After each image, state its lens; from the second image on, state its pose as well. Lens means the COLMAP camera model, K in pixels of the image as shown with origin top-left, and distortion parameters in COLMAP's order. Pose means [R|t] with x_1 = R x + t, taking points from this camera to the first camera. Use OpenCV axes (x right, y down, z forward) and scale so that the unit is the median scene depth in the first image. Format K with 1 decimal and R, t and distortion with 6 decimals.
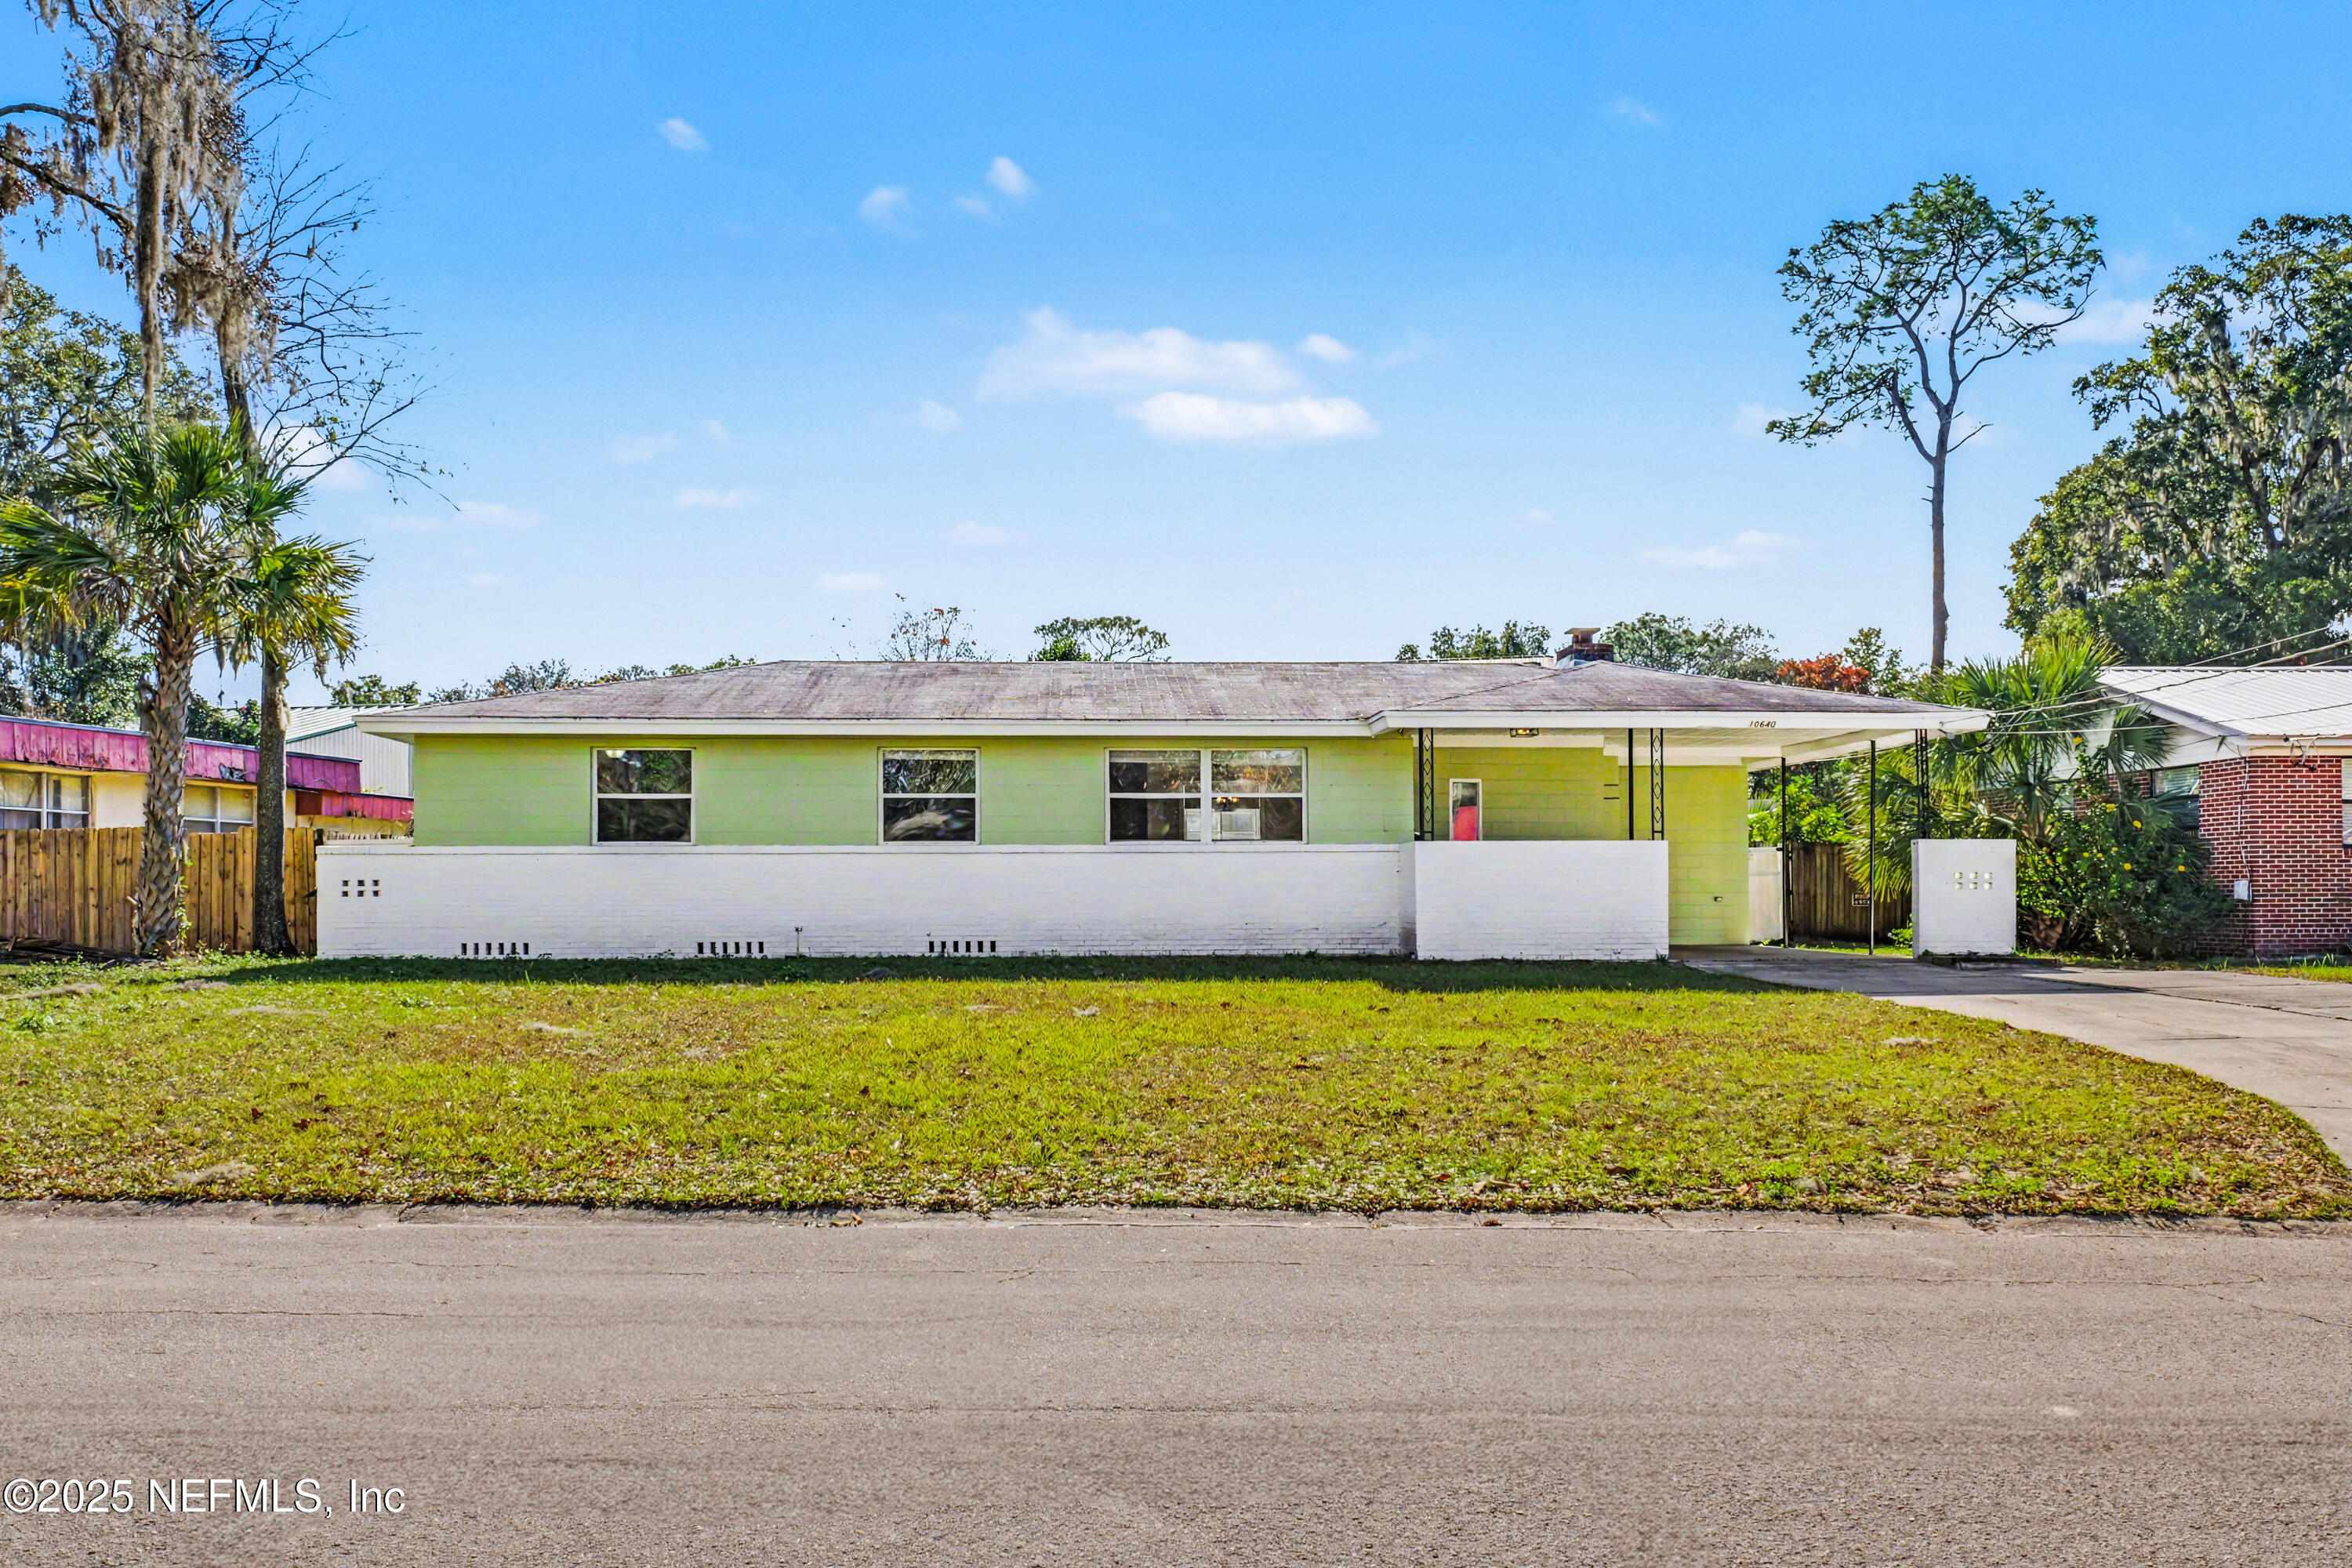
lens RADIAL K [[1411.8, 0, 1176.0], [0, 1411.8, 784.0], [0, 0, 1]] dist [-0.011552, 0.002880]
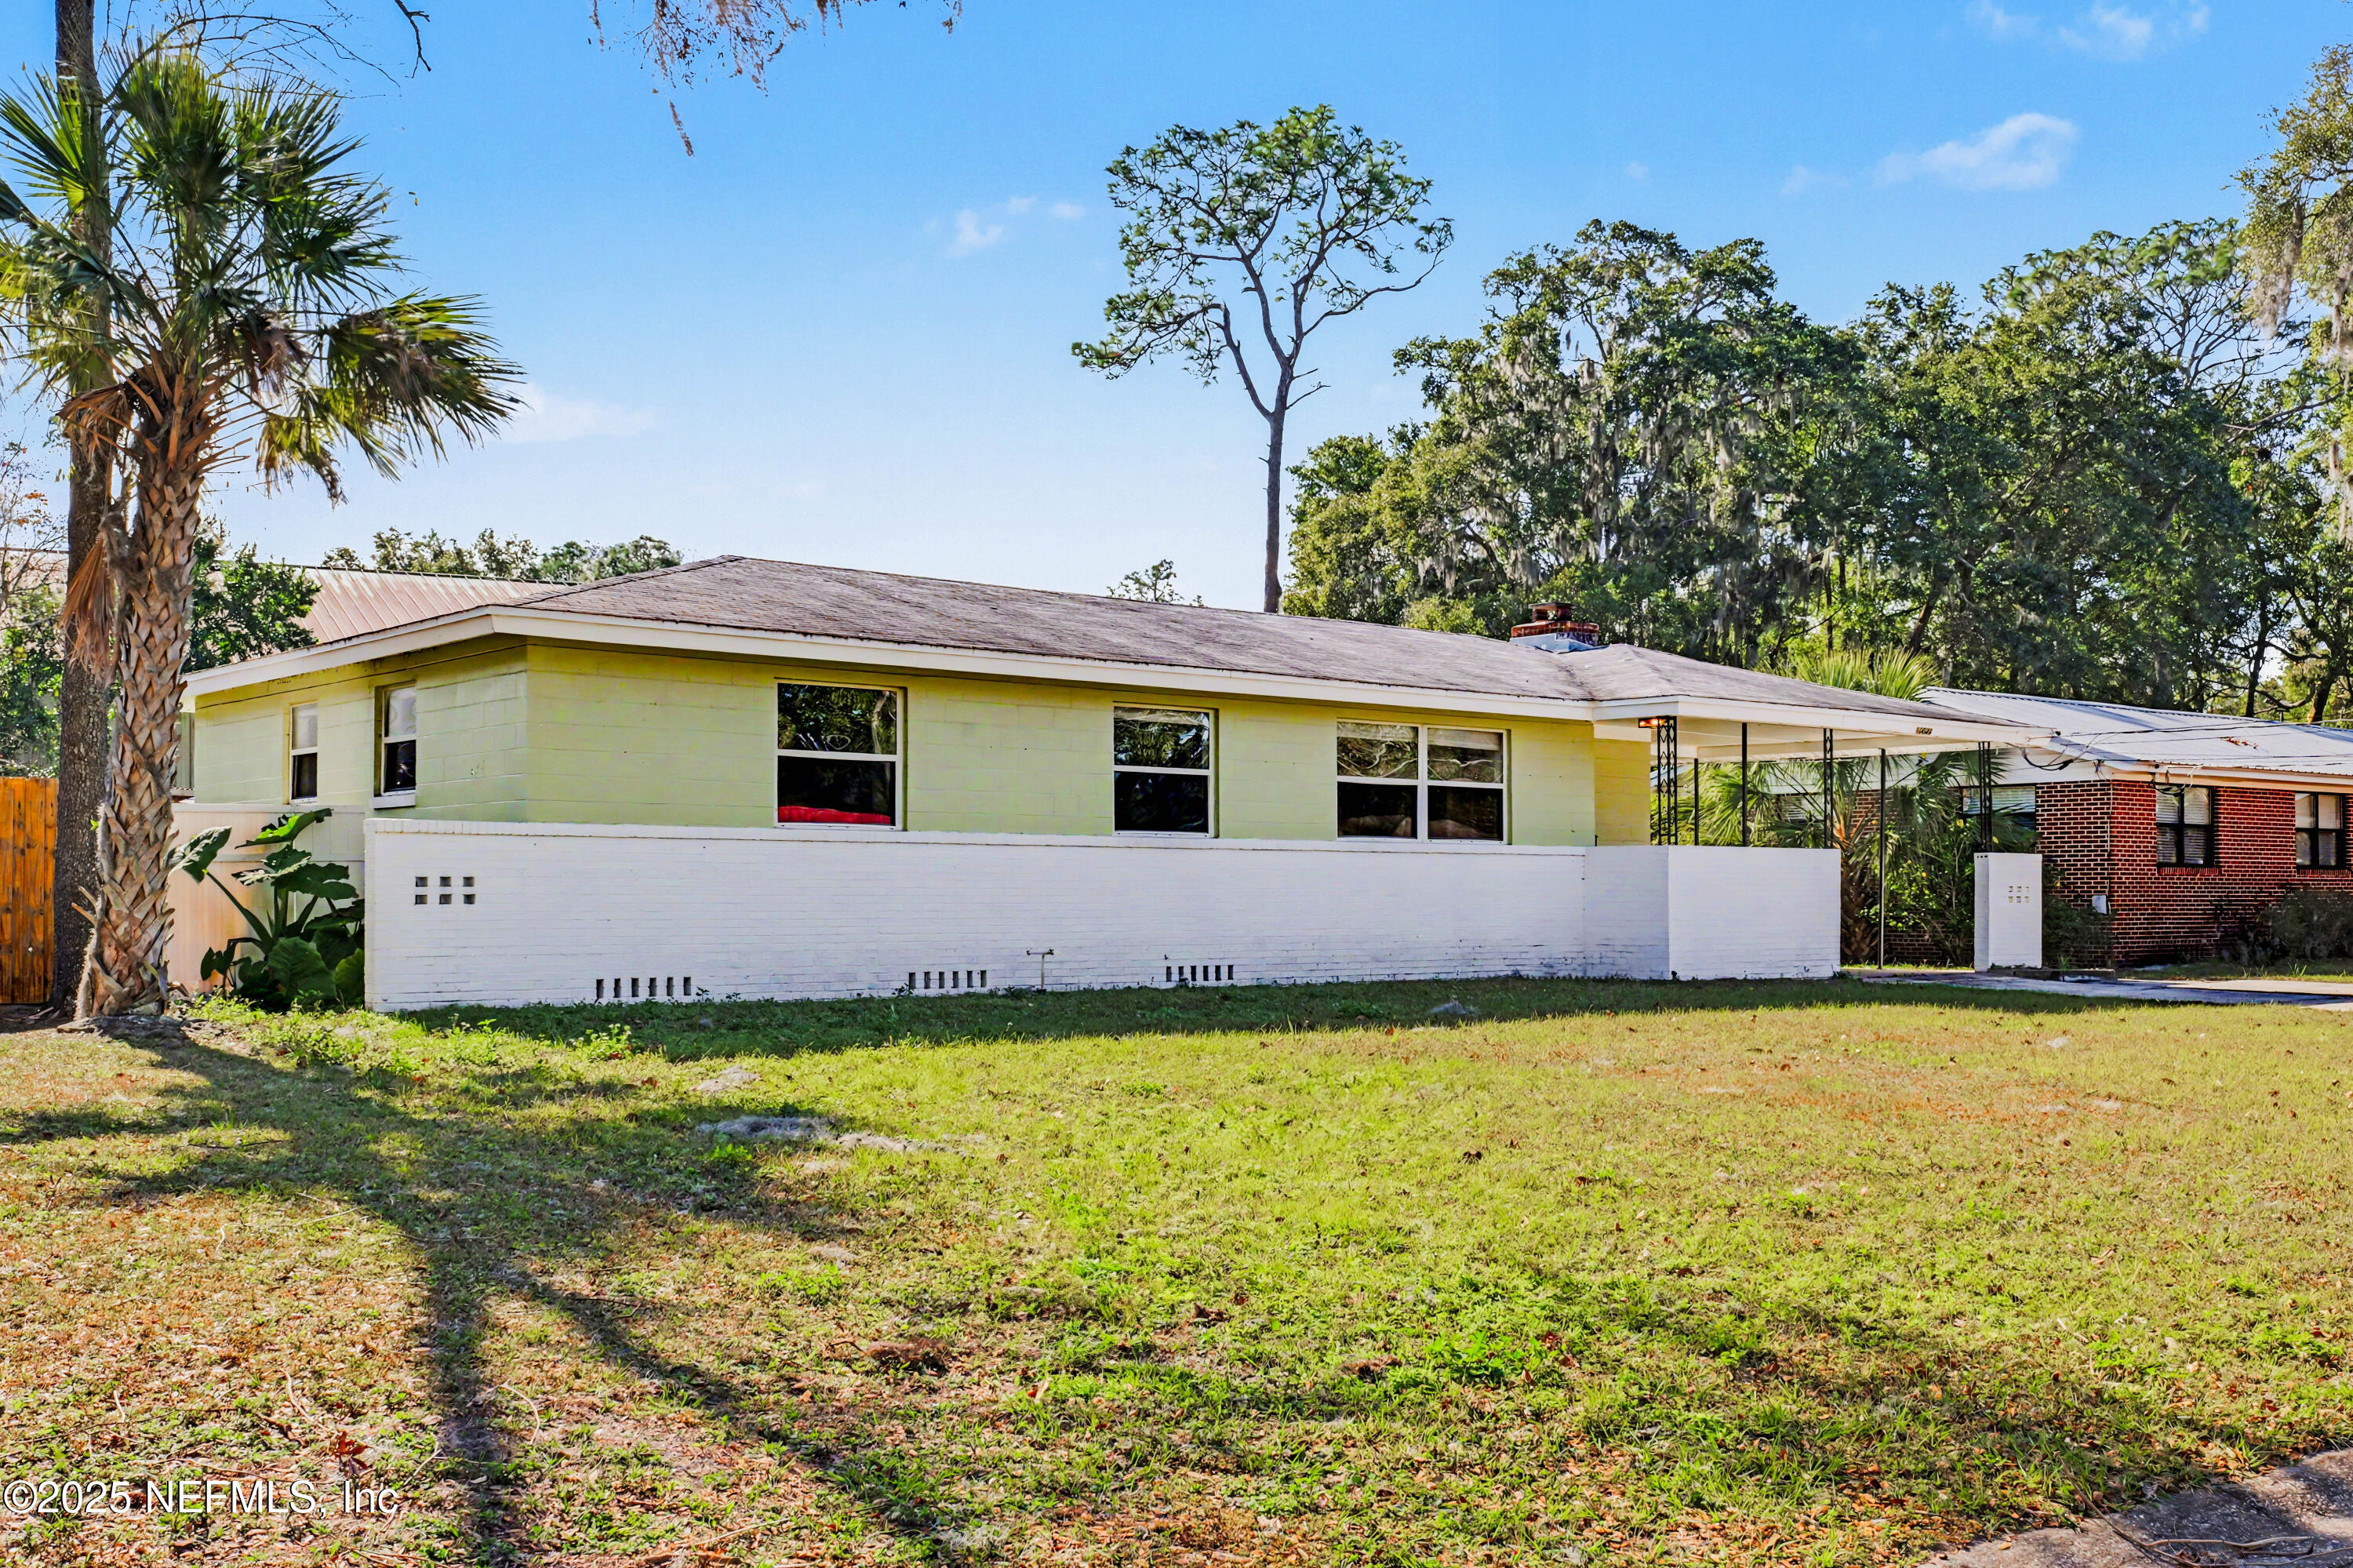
lens RADIAL K [[1823.6, 0, 1050.7], [0, 1823.6, 782.2], [0, 0, 1]] dist [0.000310, 0.003660]
pose [[0.870763, 0.037371, 0.490281, -0.689100], [-0.047250, 0.998853, 0.007781, 0.010114], [-0.489427, -0.029941, 0.871530, 0.195092]]
